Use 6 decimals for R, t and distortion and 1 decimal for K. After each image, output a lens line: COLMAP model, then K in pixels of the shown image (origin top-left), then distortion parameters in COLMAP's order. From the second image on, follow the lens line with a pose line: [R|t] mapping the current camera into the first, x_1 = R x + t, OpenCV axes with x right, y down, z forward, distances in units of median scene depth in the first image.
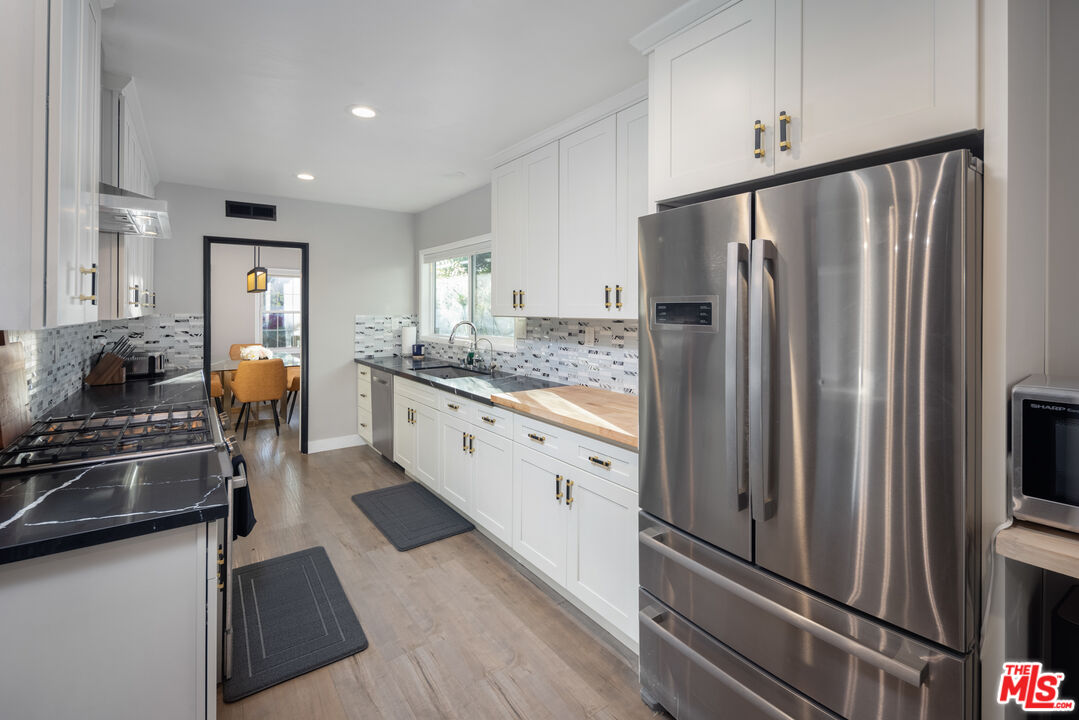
lens RADIAL K [[462.2, 0, 538.1], [0, 462.2, 308.1], [0, 0, 1]] dist [0.000619, 0.000026]
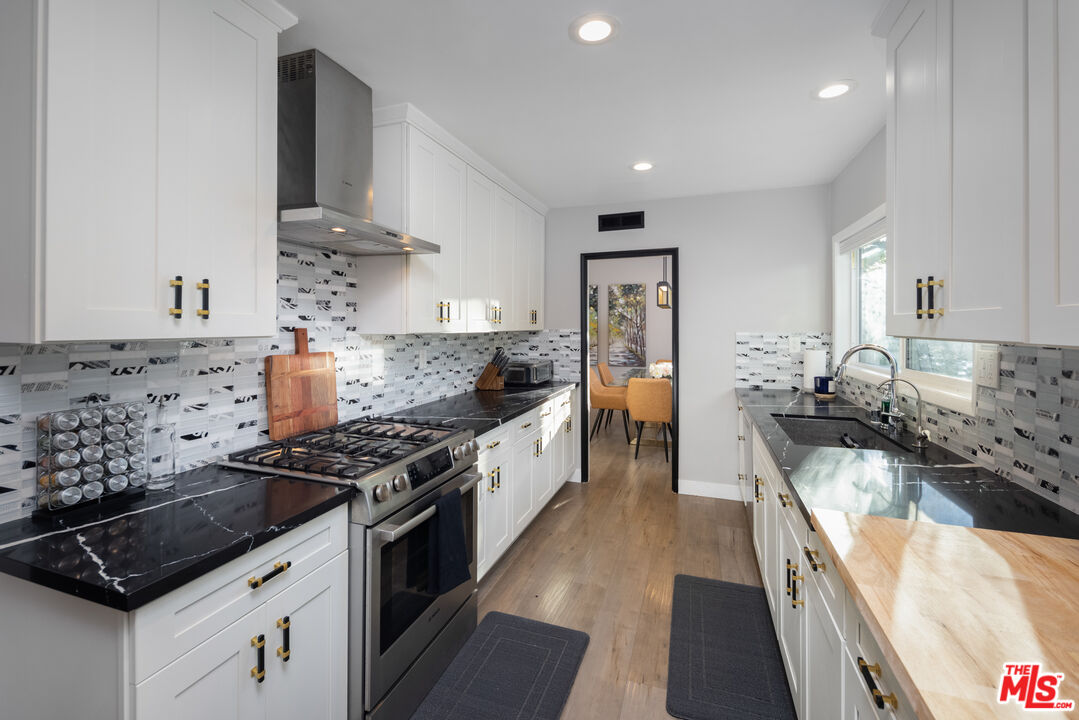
lens RADIAL K [[468.4, 0, 538.0], [0, 468.4, 325.1], [0, 0, 1]] dist [-0.000510, -0.000248]
pose [[0.562861, -0.002872, -0.826547, 0.084156], [0.003891, 0.999992, -0.000825, 0.003305], [0.826543, -0.002751, 0.562867, 0.336458]]
